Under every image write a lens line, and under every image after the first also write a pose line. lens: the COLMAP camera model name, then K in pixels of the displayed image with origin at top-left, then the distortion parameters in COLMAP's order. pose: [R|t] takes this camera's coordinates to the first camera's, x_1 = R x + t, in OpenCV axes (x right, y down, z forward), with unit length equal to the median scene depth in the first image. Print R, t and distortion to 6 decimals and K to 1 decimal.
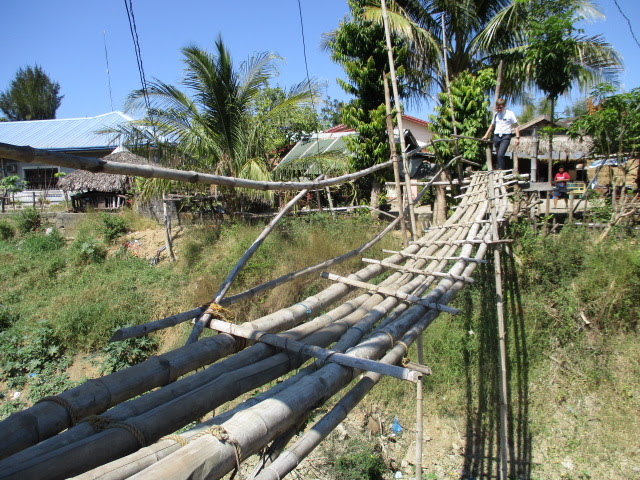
lens RADIAL K [[534.7, 0, 319.4], [0, 534.7, 238.8], [0, 0, 1]] dist [-0.034708, 0.002123]
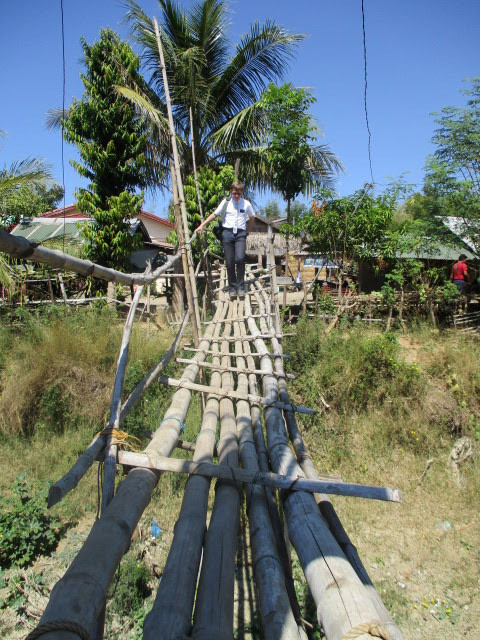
lens RADIAL K [[534.7, 0, 241.8], [0, 534.7, 319.9], [0, 0, 1]] dist [-0.034708, 0.002123]
pose [[0.918380, -0.008821, 0.395602, -0.069825], [0.015690, 0.999777, -0.014131, -0.005221], [-0.395389, 0.019185, 0.918313, 0.044665]]
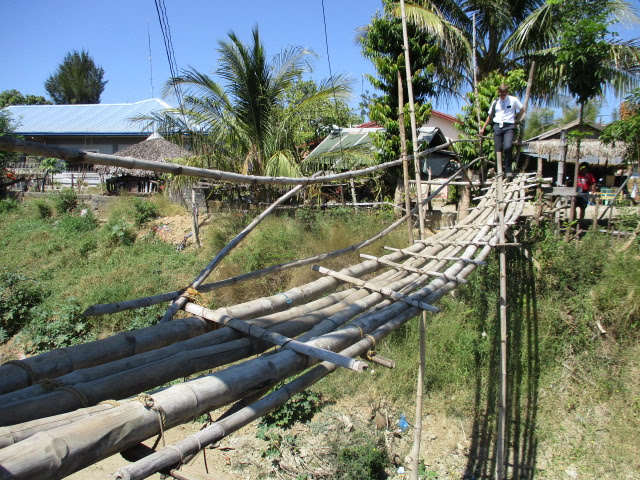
lens RADIAL K [[534.7, 0, 318.9], [0, 534.7, 238.9], [0, 0, 1]] dist [-0.034708, 0.002123]
pose [[0.996704, 0.050974, -0.063117, 0.025223], [-0.050161, 0.998637, 0.014404, -0.001208], [0.063765, -0.011191, 0.997902, -0.010627]]
